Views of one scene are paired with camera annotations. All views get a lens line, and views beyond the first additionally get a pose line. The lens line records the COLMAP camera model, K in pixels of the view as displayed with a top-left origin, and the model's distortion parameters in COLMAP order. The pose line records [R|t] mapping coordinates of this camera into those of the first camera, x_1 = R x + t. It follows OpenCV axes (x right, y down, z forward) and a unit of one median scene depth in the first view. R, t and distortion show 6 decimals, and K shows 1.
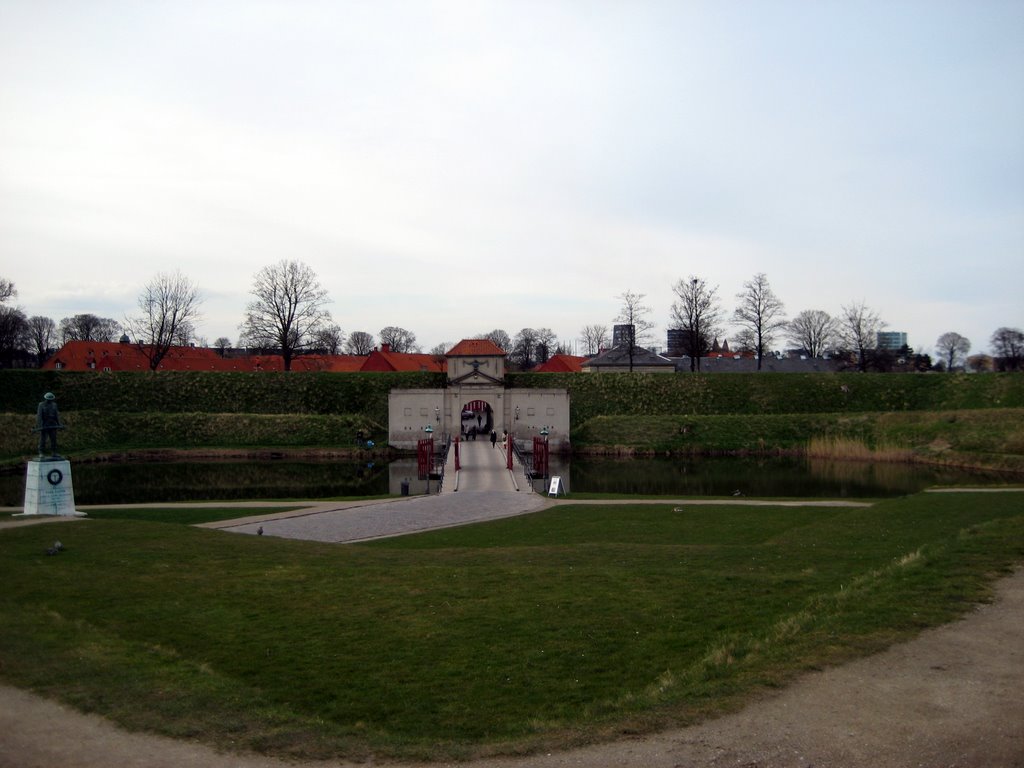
lens RADIAL K [[1069.8, 0, 514.6], [0, 1069.8, 383.4], [0, 0, 1]] dist [-0.094459, 0.000000]
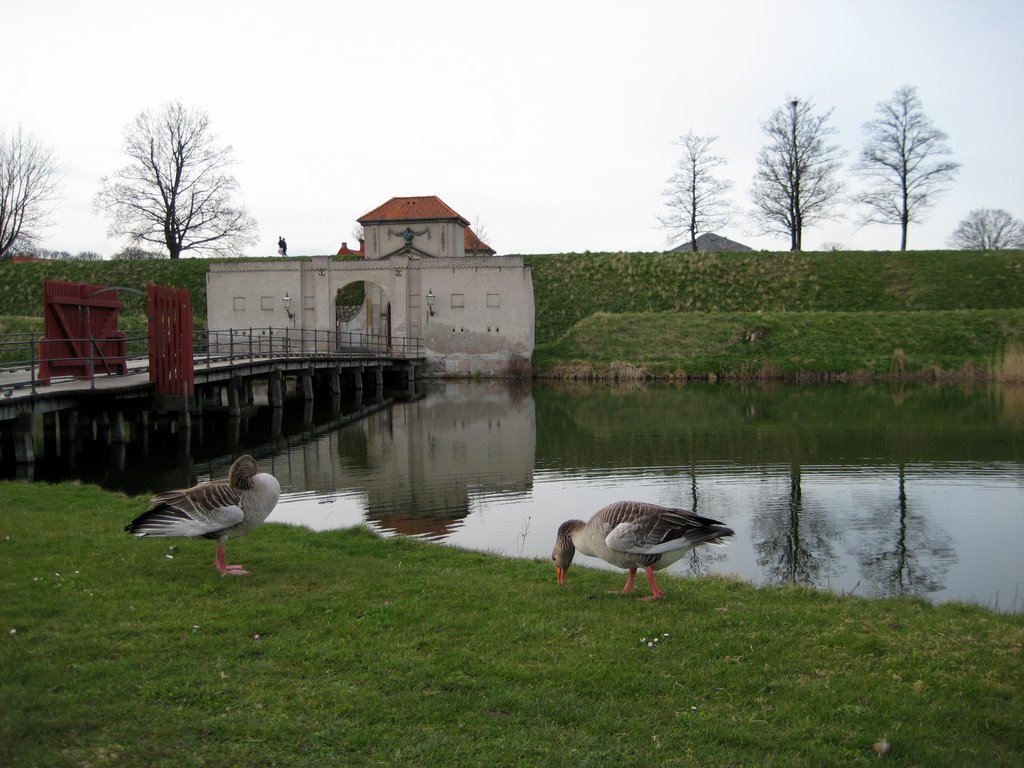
lens RADIAL K [[1069.8, 0, 479.0], [0, 1069.8, 385.5], [0, 0, 1]] dist [-0.094459, 0.000000]
pose [[0.985466, 0.003198, -0.169843, 0.114333], [0.004266, 0.999042, 0.043561, 0.044249], [0.169819, -0.043653, 0.984508, 0.450670]]
